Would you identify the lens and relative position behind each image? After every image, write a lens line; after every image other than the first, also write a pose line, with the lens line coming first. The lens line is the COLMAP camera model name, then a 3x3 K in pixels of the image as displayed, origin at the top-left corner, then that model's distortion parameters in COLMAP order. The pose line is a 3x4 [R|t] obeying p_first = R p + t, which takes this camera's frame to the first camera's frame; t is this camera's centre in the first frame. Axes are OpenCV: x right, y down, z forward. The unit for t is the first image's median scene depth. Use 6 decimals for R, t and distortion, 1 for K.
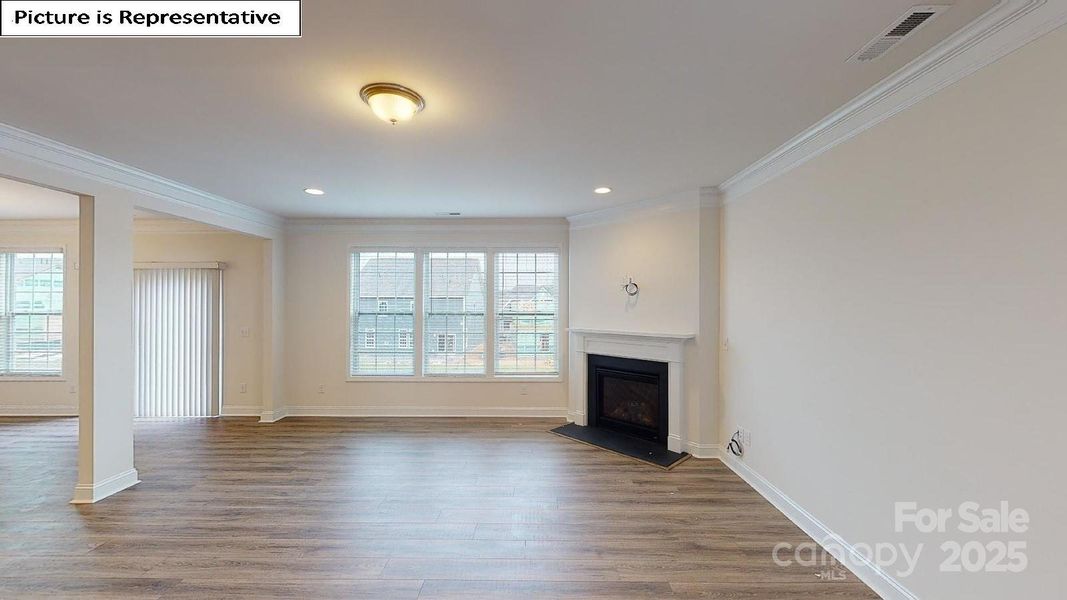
lens RADIAL K [[390.5, 0, 531.7], [0, 390.5, 302.6], [0, 0, 1]] dist [0.000309, -0.000353]
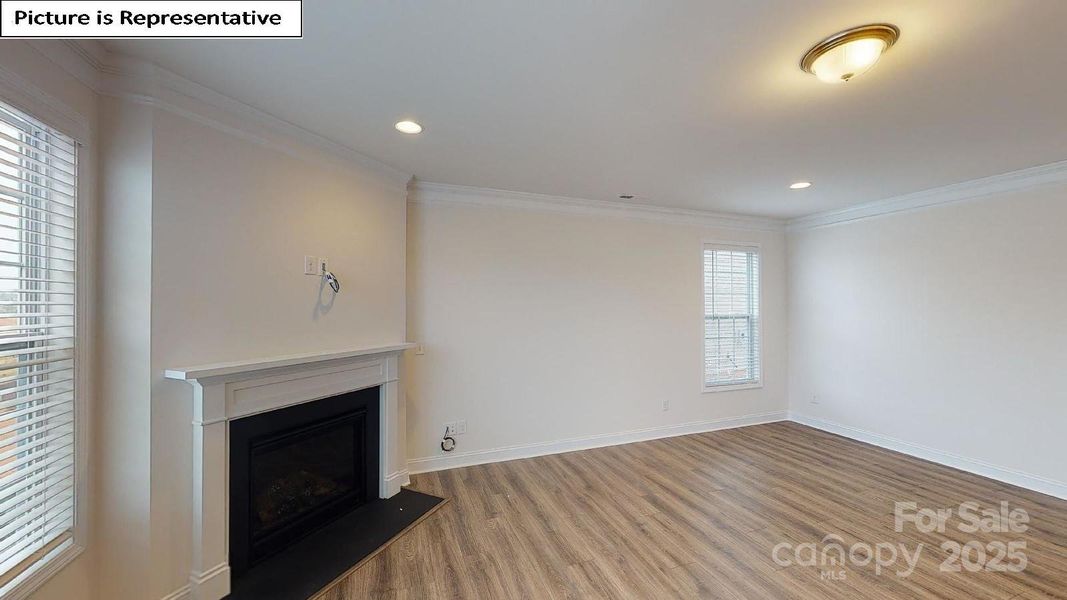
lens RADIAL K [[390.5, 0, 531.9], [0, 390.5, 301.8], [0, 0, 1]] dist [0.000309, -0.000353]
pose [[-0.363228, 0.012195, 0.931620, -0.387529], [-0.002455, 0.999898, -0.014046, 0.002750], [-0.931697, -0.007389, -0.363161, 0.847062]]
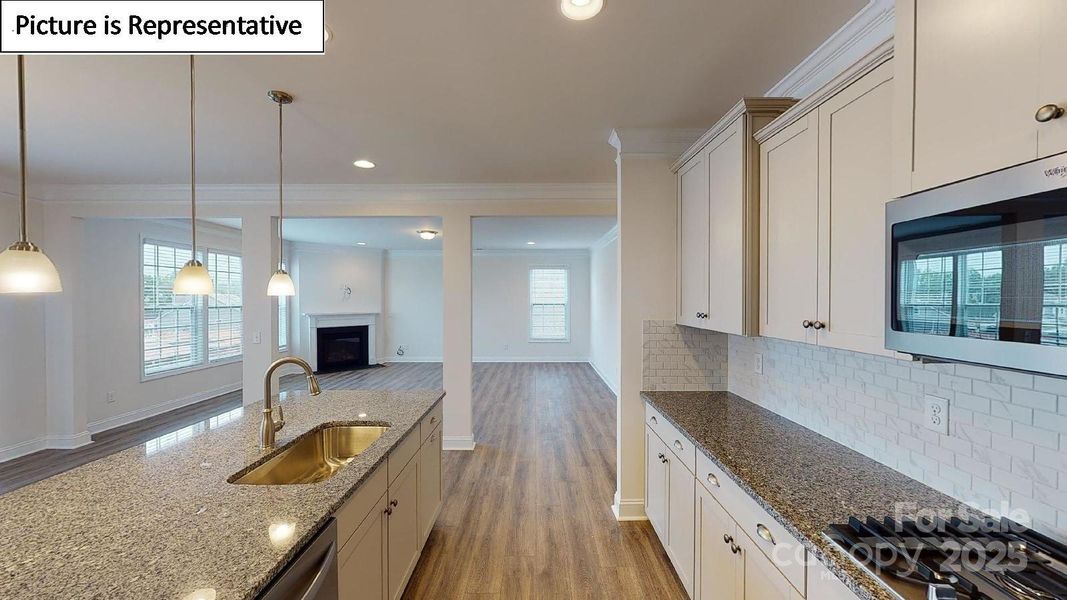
lens RADIAL K [[390.5, 0, 532.8], [0, 390.5, 302.9], [0, 0, 1]] dist [0.000309, -0.000353]
pose [[-0.009804, -0.012582, 0.999873, -1.552998], [-0.005296, 0.999907, 0.012530, -0.003014], [-0.999938, -0.005172, -0.009870, 0.086971]]
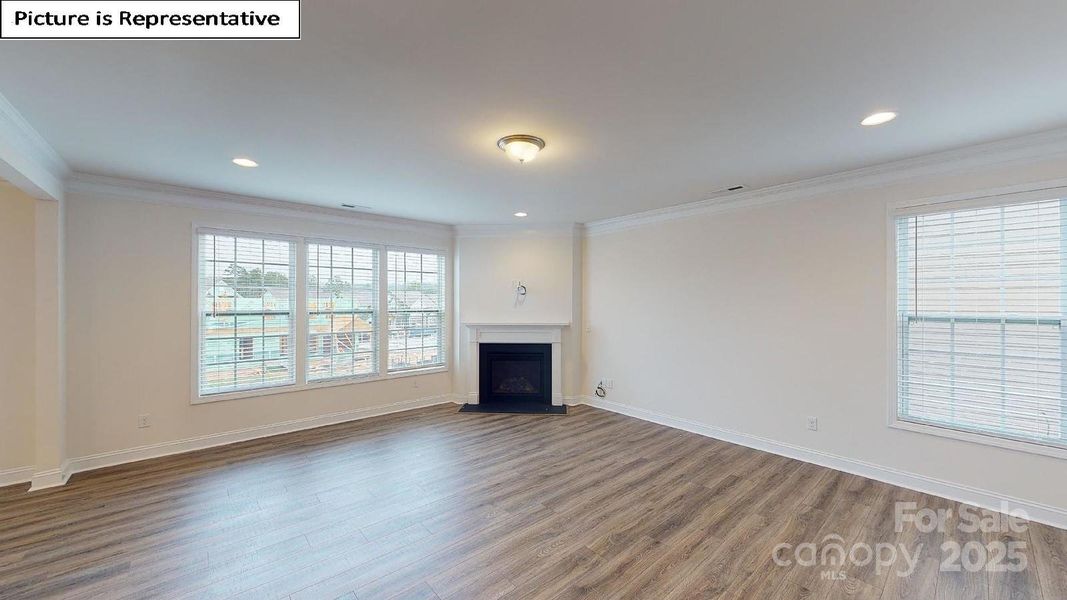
lens RADIAL K [[390.5, 0, 530.9], [0, 390.5, 301.8], [0, 0, 1]] dist [0.000309, -0.000353]
pose [[0.745030, 0.000058, 0.667031, -0.537876], [-0.002834, 0.999991, 0.003079, -0.000142], [-0.667025, -0.004184, 0.745024, 0.005306]]
